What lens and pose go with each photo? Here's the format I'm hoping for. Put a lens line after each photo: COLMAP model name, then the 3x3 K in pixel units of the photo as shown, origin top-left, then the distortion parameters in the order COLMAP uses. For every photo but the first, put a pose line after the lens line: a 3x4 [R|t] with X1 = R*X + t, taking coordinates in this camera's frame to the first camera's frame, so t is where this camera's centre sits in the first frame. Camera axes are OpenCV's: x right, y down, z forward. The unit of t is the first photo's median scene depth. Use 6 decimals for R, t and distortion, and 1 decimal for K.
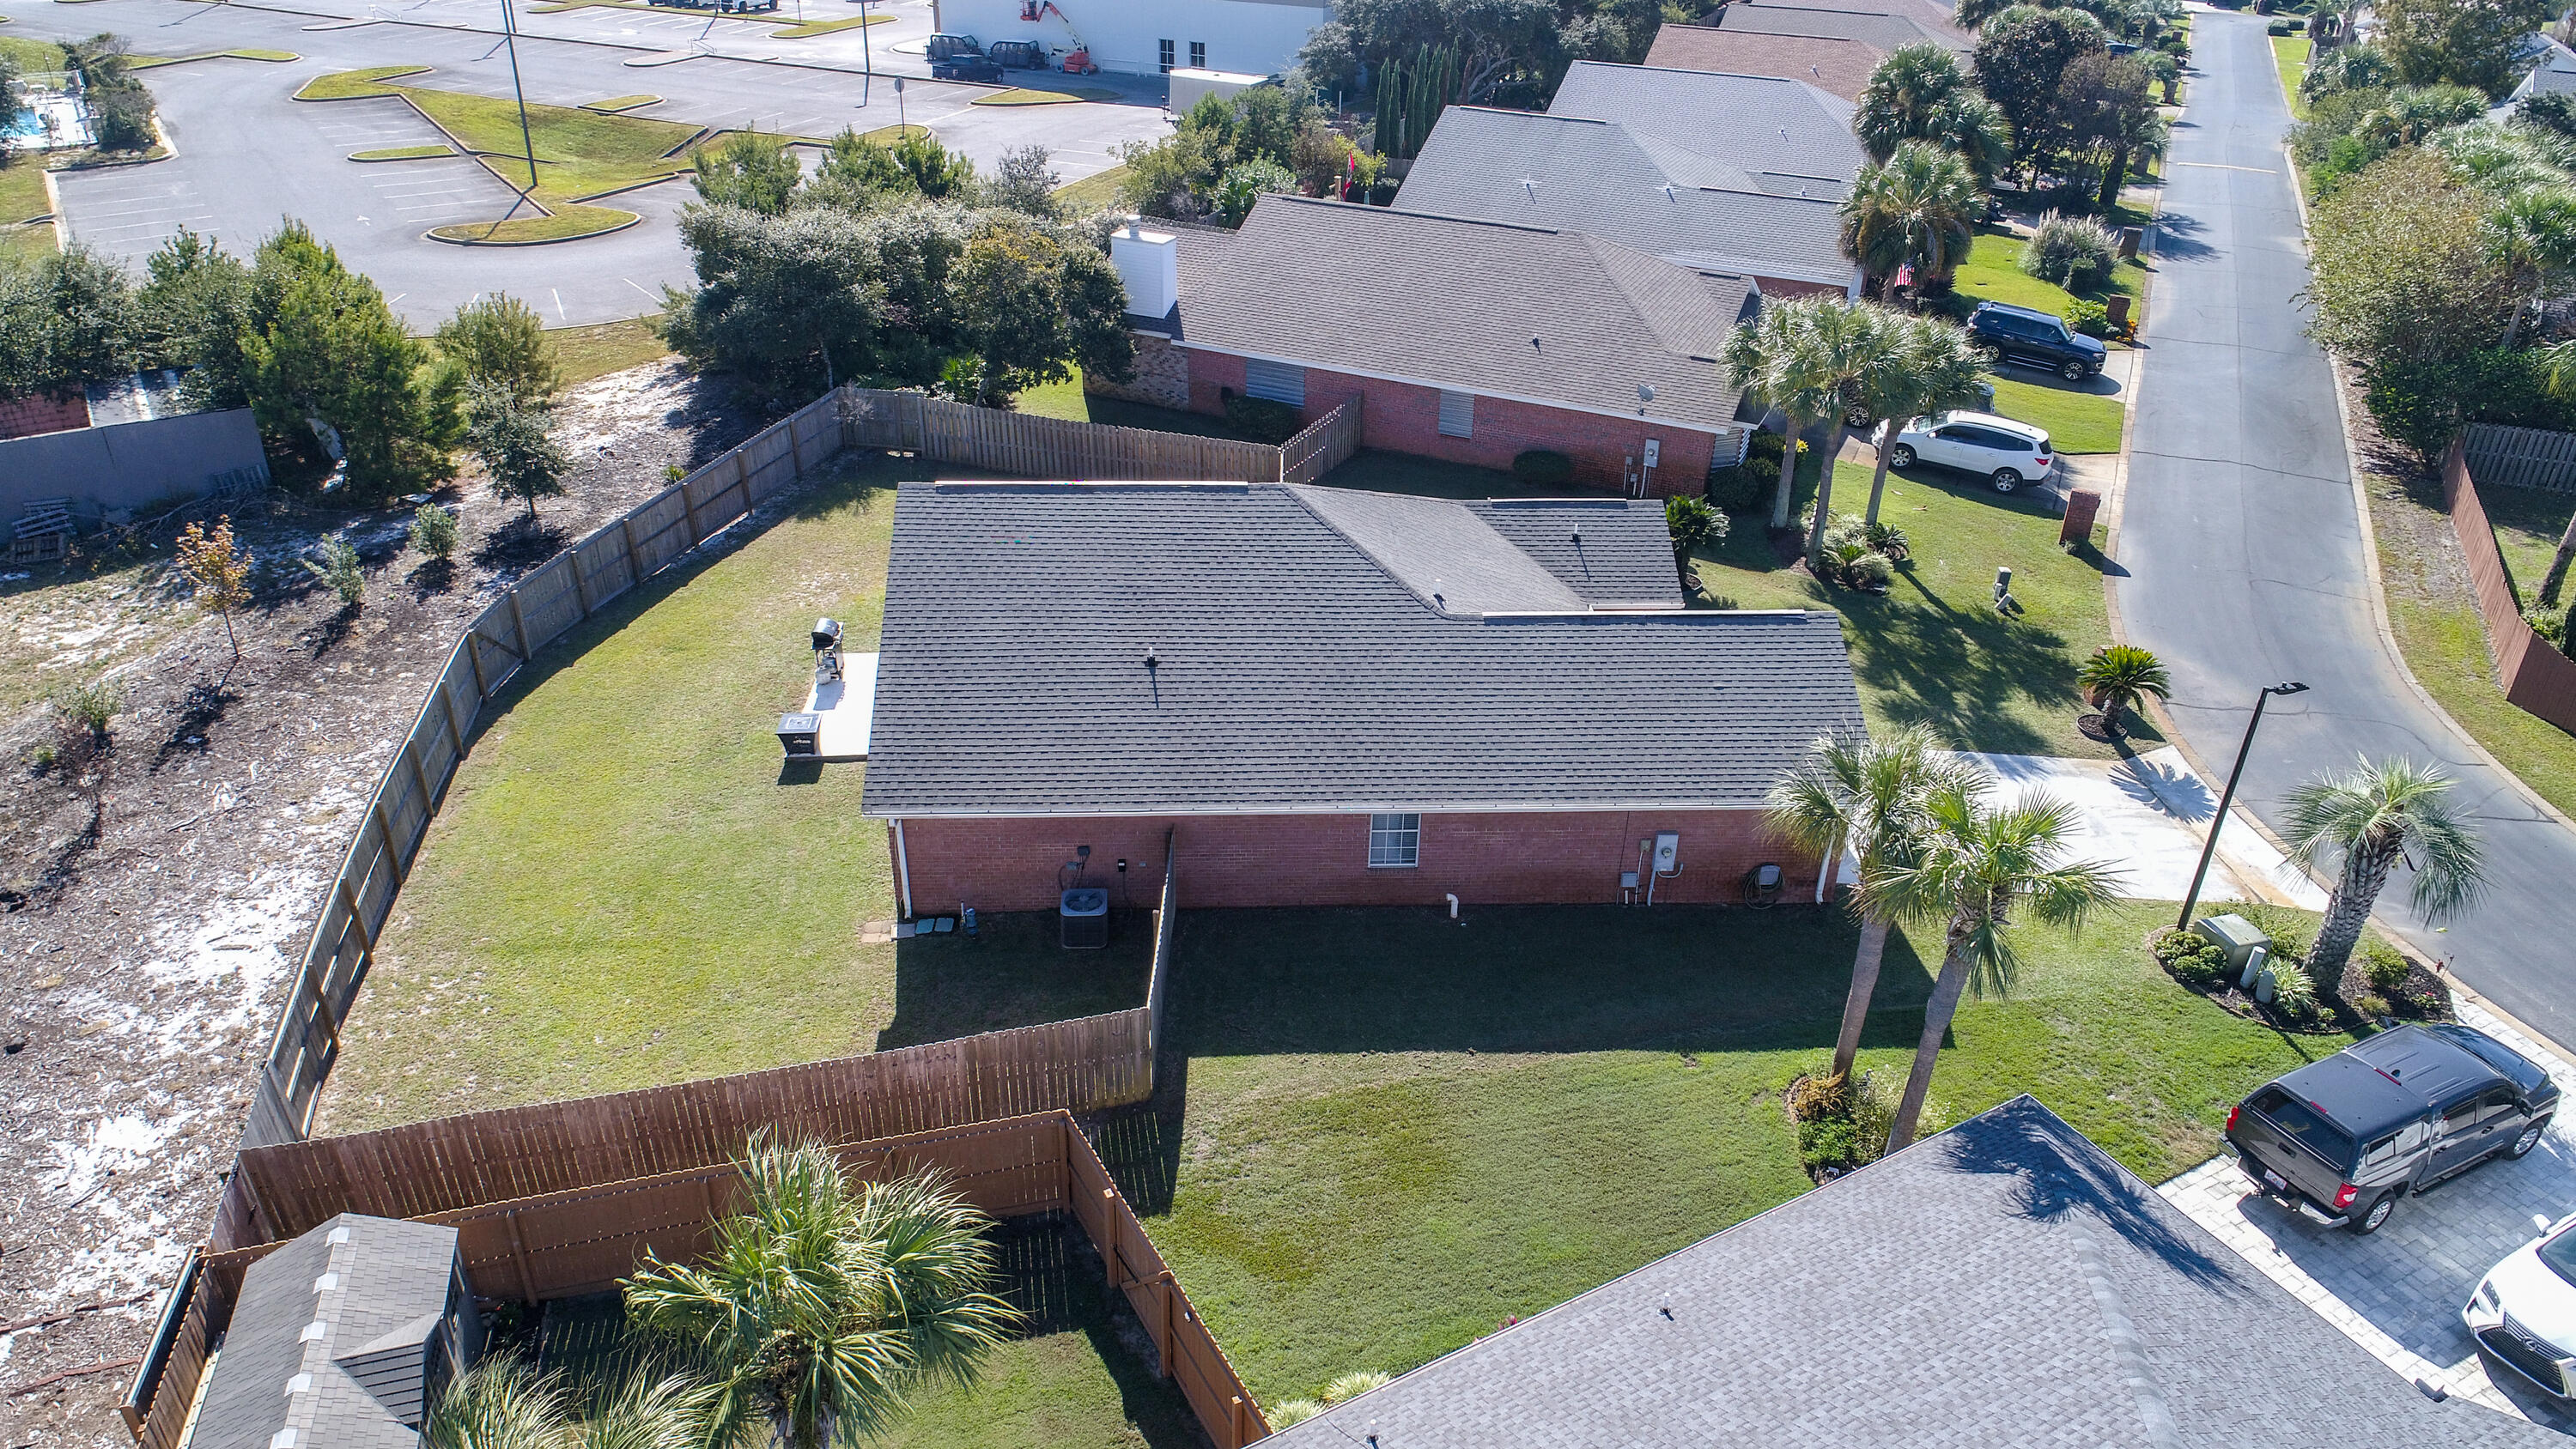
lens RADIAL K [[1728.7, 0, 1288.0], [0, 1728.7, 724.5], [0, 0, 1]] dist [-0.003145, -0.003764]
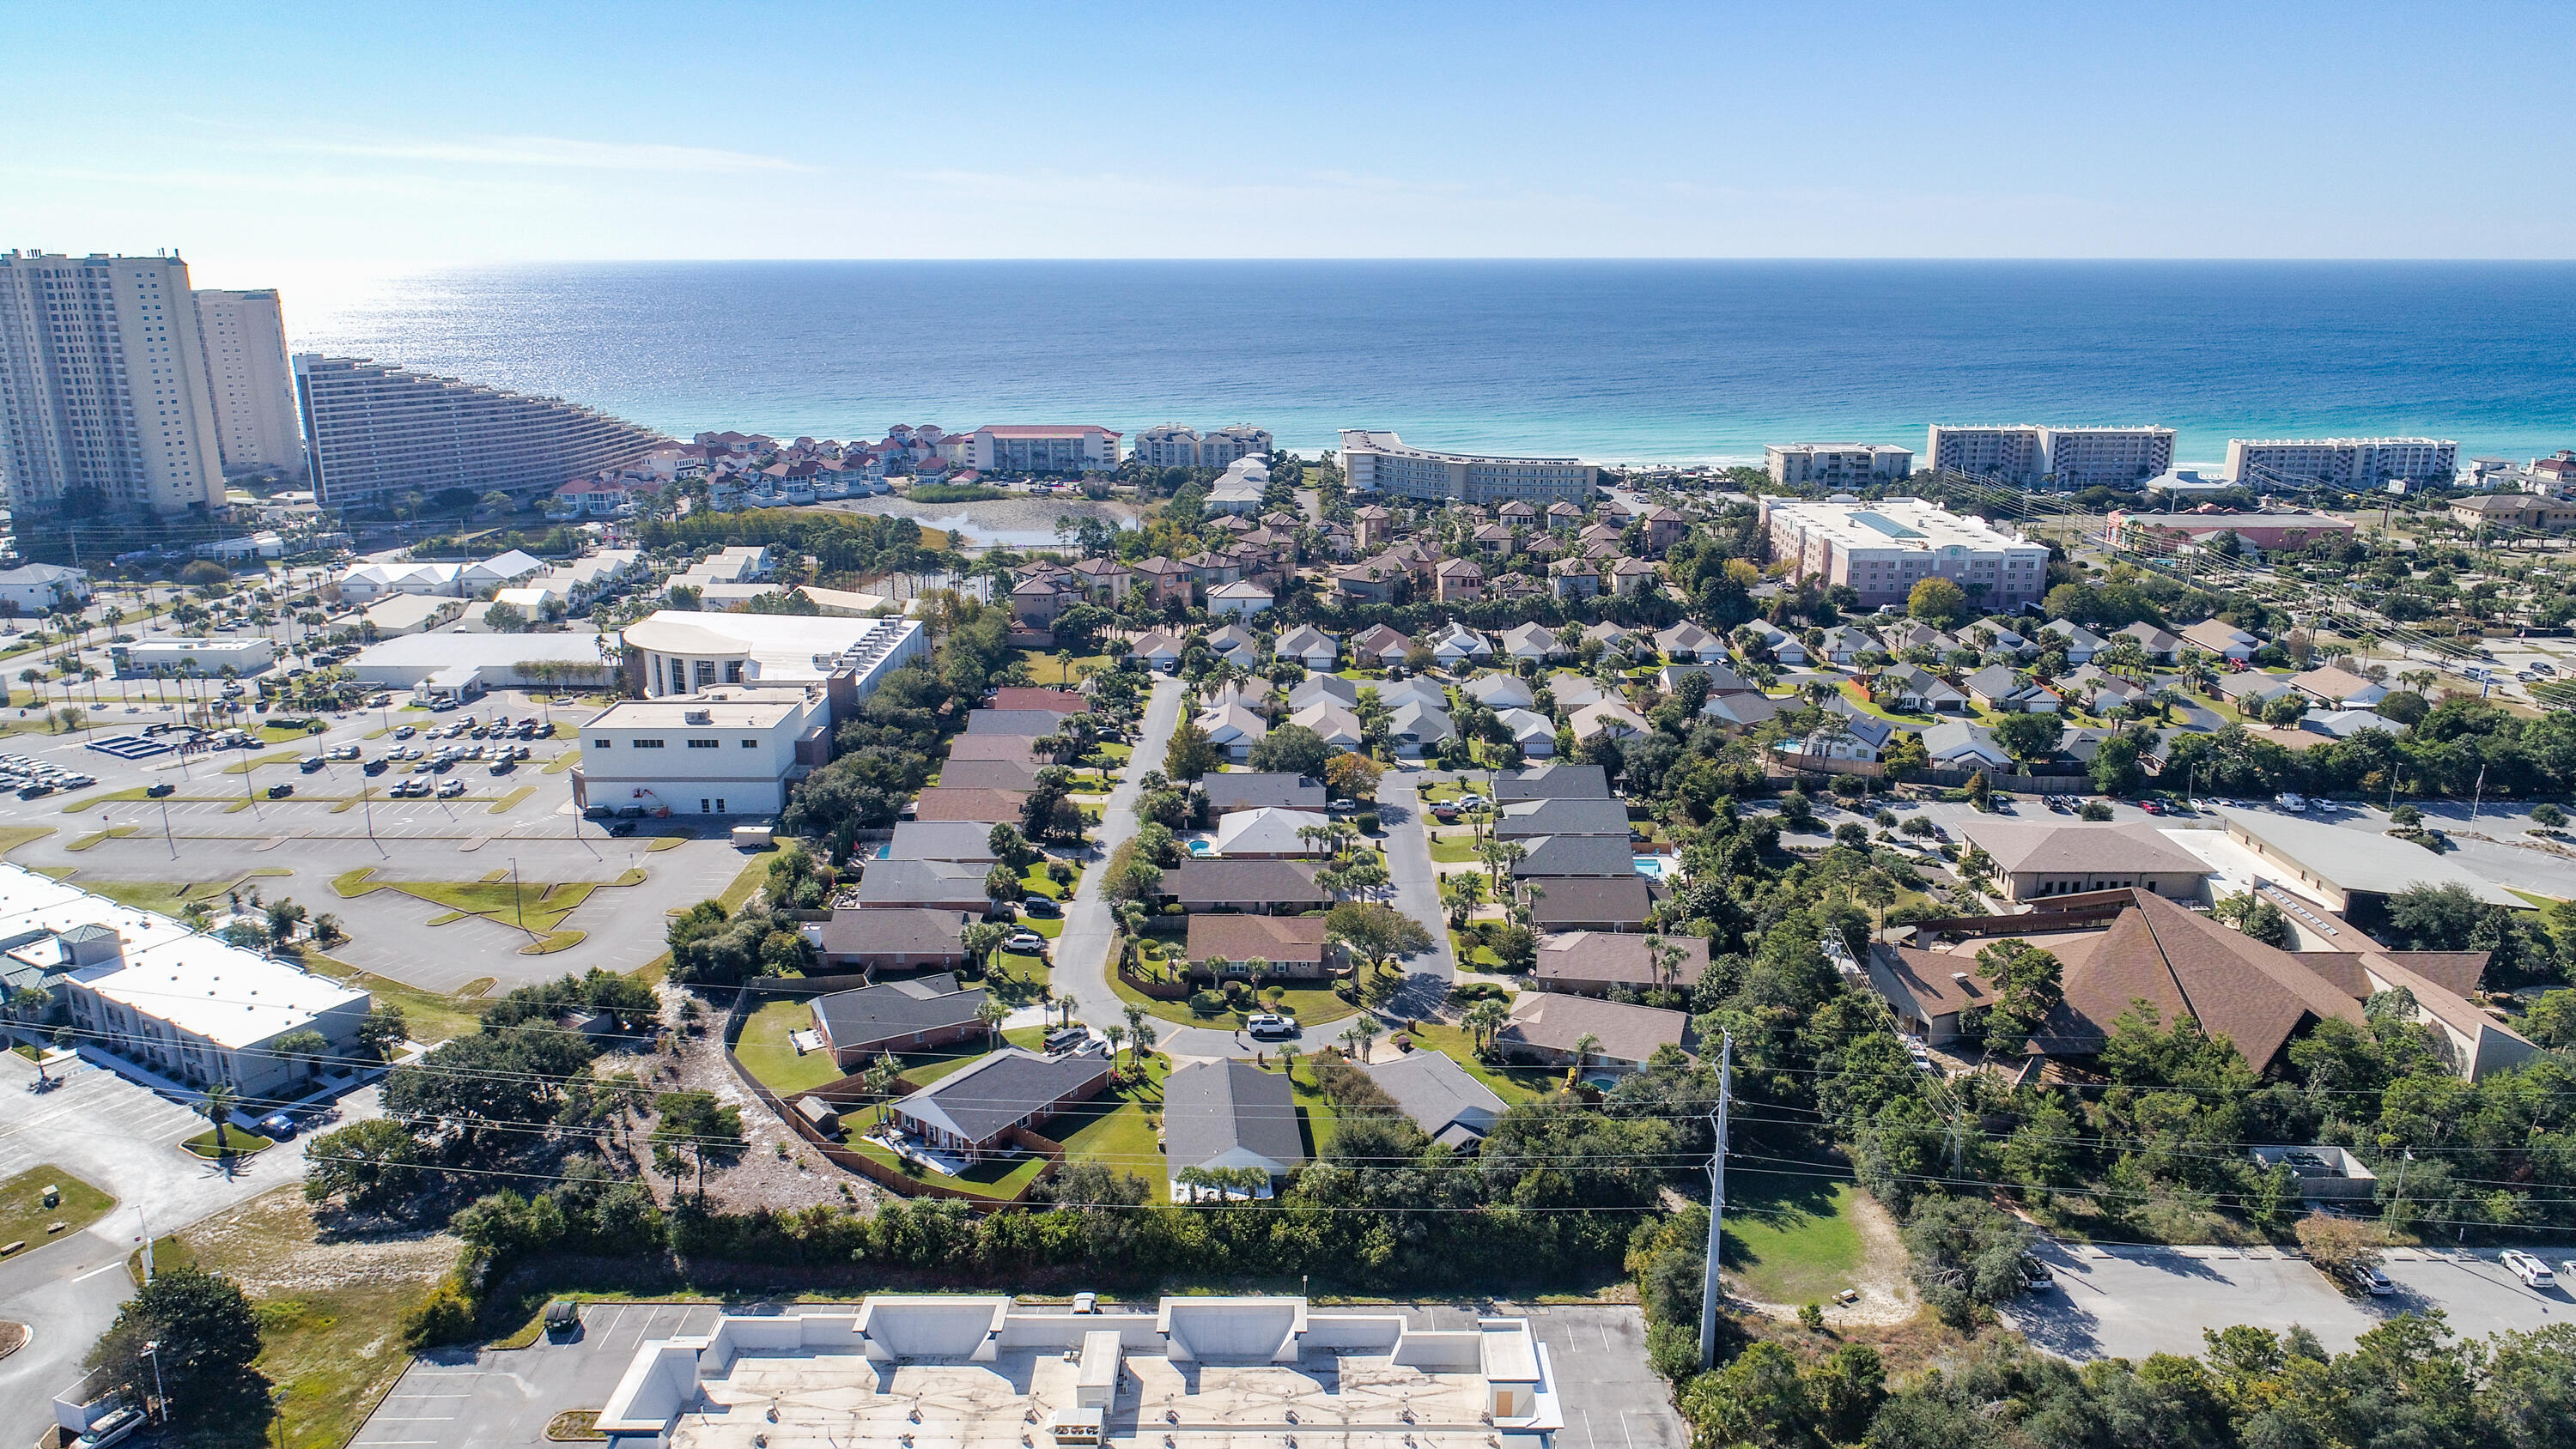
lens RADIAL K [[1728.7, 0, 1288.0], [0, 1728.7, 724.5], [0, 0, 1]] dist [-0.003145, -0.003764]
pose [[0.906733, -0.132009, 0.400511, -0.752702], [0.223229, 0.956016, -0.190271, 0.328725], [-0.357778, 0.261931, 0.896319, -3.728833]]
